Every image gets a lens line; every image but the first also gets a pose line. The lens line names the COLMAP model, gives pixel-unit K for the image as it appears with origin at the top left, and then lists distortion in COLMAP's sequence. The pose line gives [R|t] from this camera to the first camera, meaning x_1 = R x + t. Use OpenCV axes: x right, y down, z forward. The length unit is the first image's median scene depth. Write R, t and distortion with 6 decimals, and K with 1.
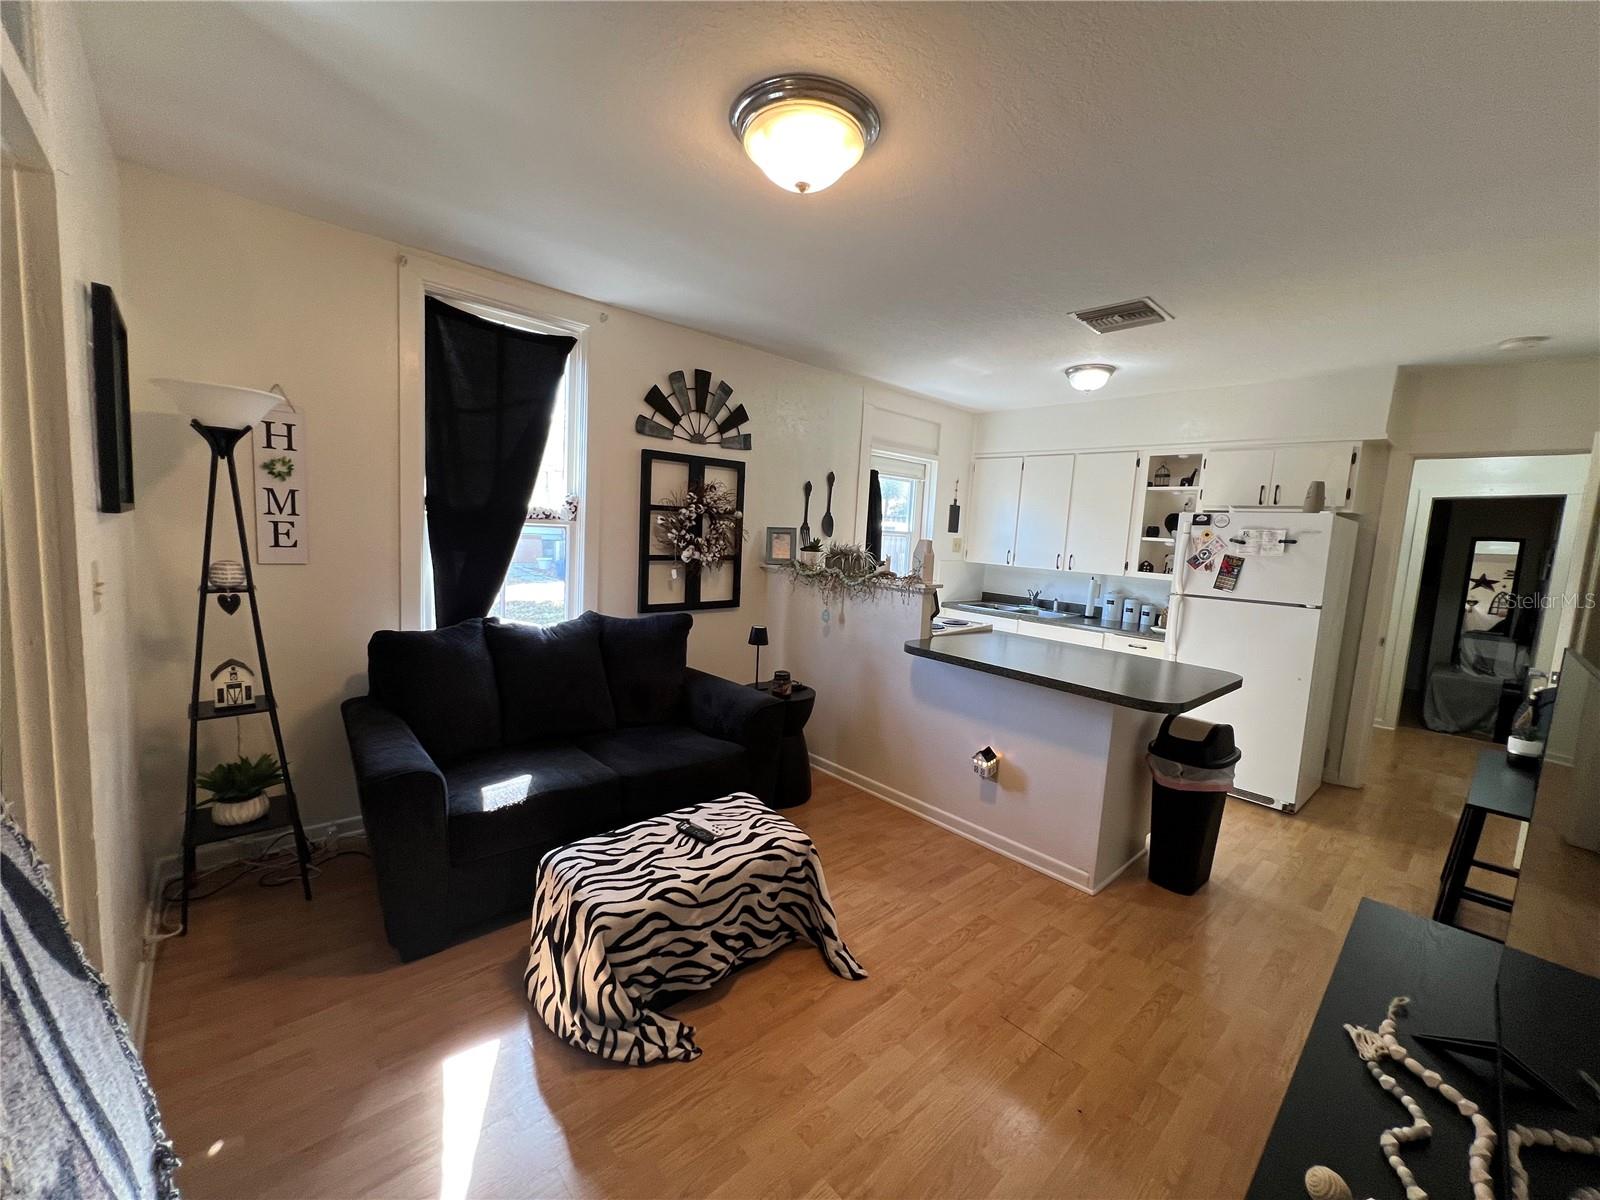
lens RADIAL K [[639.0, 0, 796.1], [0, 639.0, 598.6], [0, 0, 1]] dist [0.000831, 0.000107]
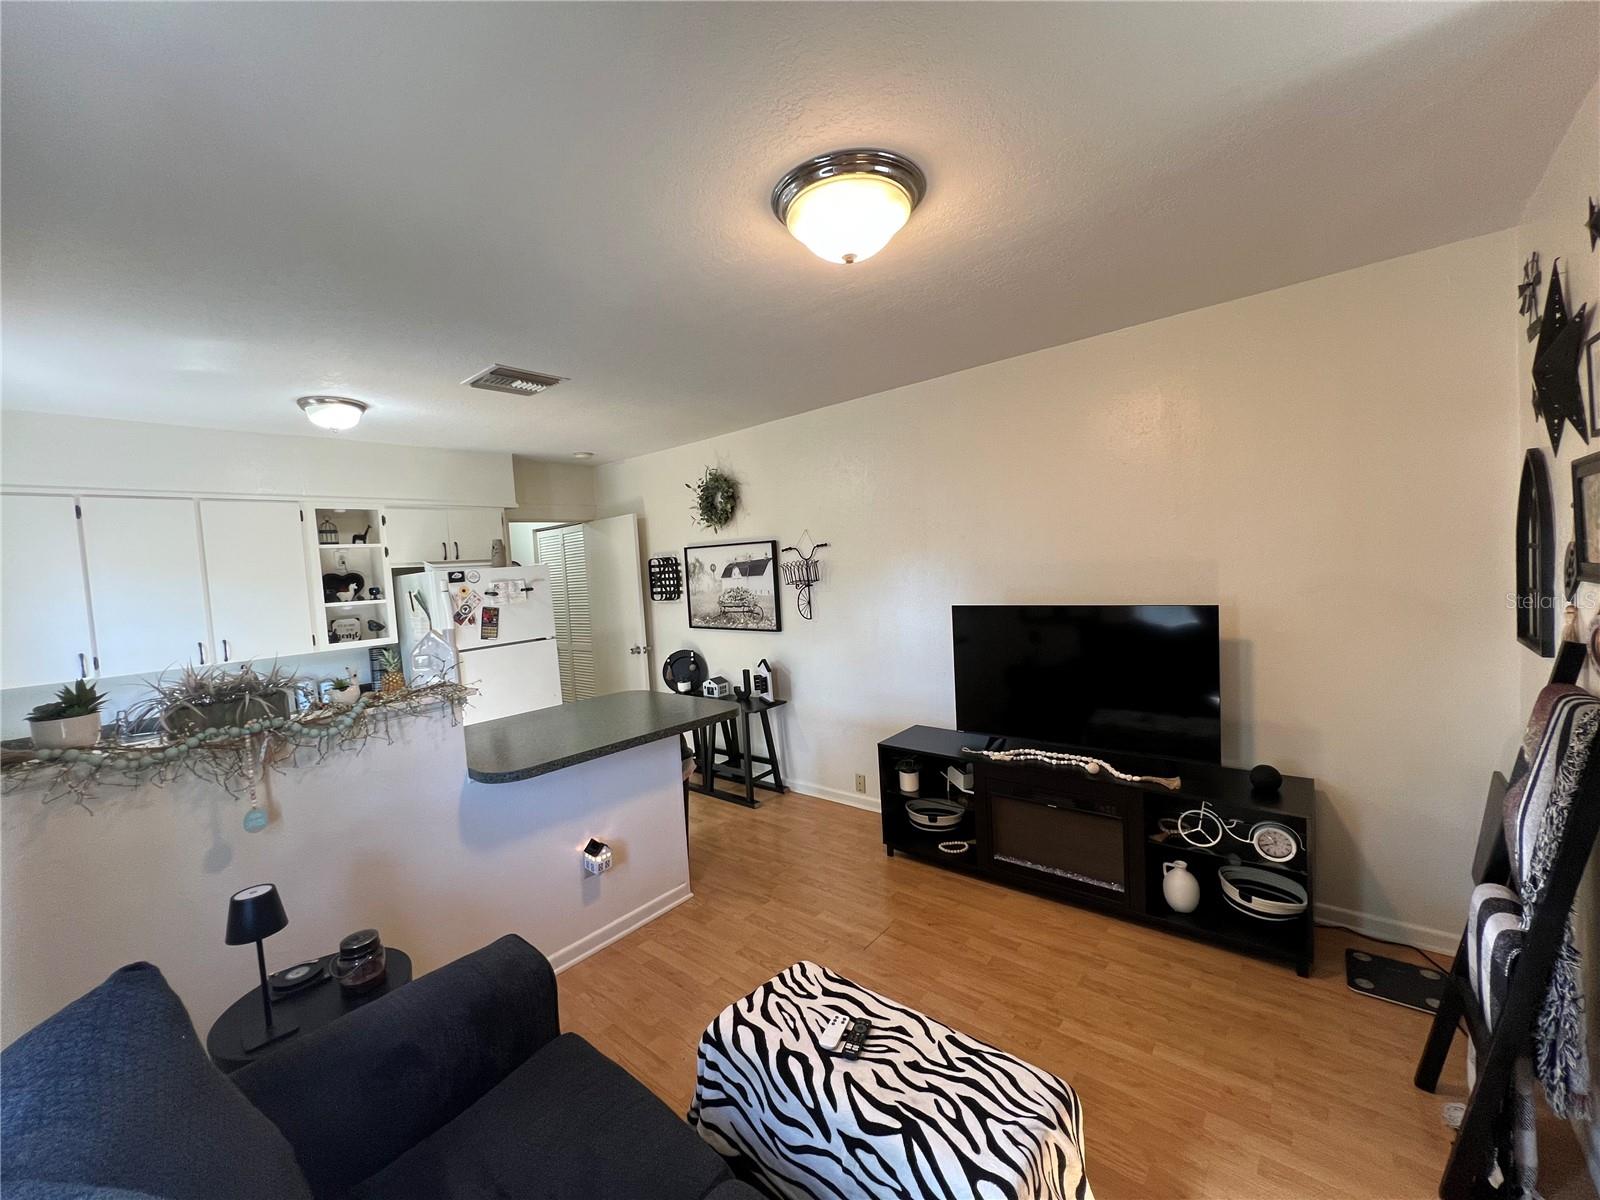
lens RADIAL K [[639.0, 0, 796.1], [0, 639.0, 598.6], [0, 0, 1]] dist [0.000831, 0.000107]
pose [[-0.137254, -0.100205, 0.985454, -0.479415], [0.164416, 0.978764, 0.122425, -0.131696], [-0.976795, 0.178828, -0.117864, 0.624657]]
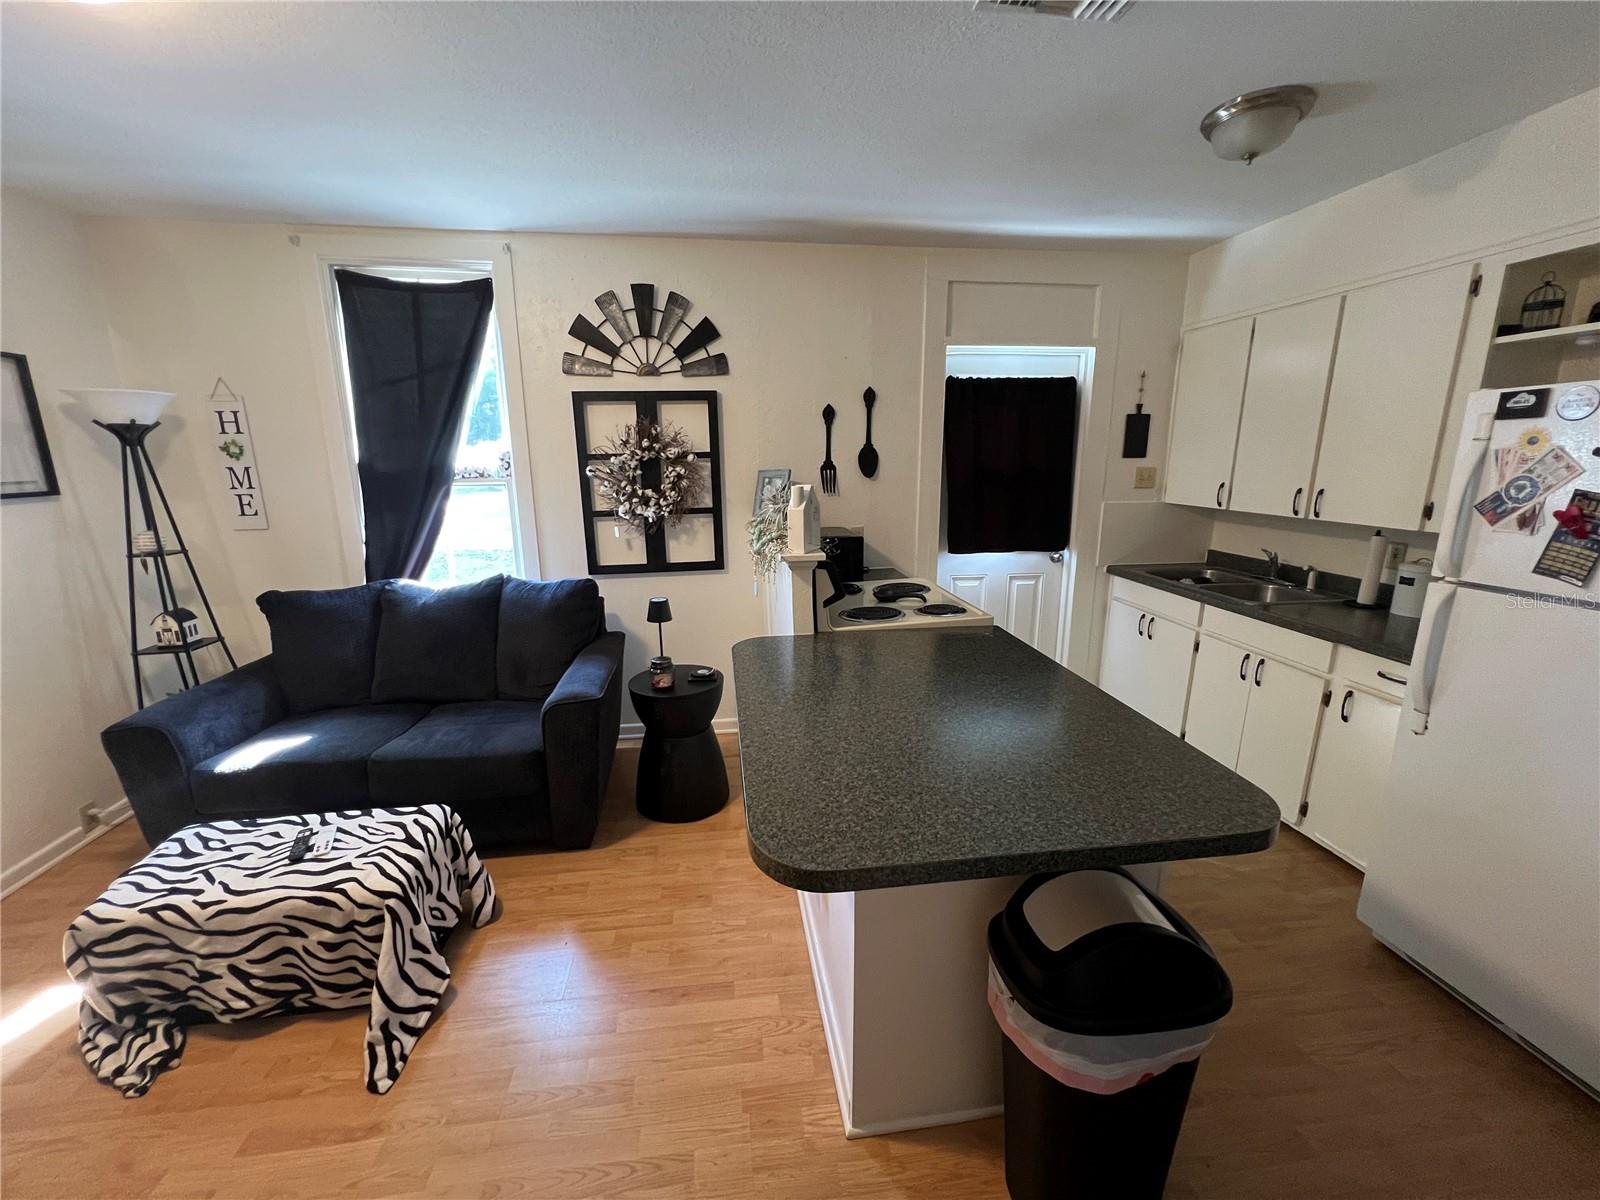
lens RADIAL K [[639.0, 0, 796.1], [0, 639.0, 598.6], [0, 0, 1]] dist [0.000831, 0.000107]
pose [[0.821789, 0.065577, -0.566006, 0.517175], [-0.007762, 0.994551, 0.103959, -0.040361], [0.569739, -0.081039, 0.817820, 0.407732]]
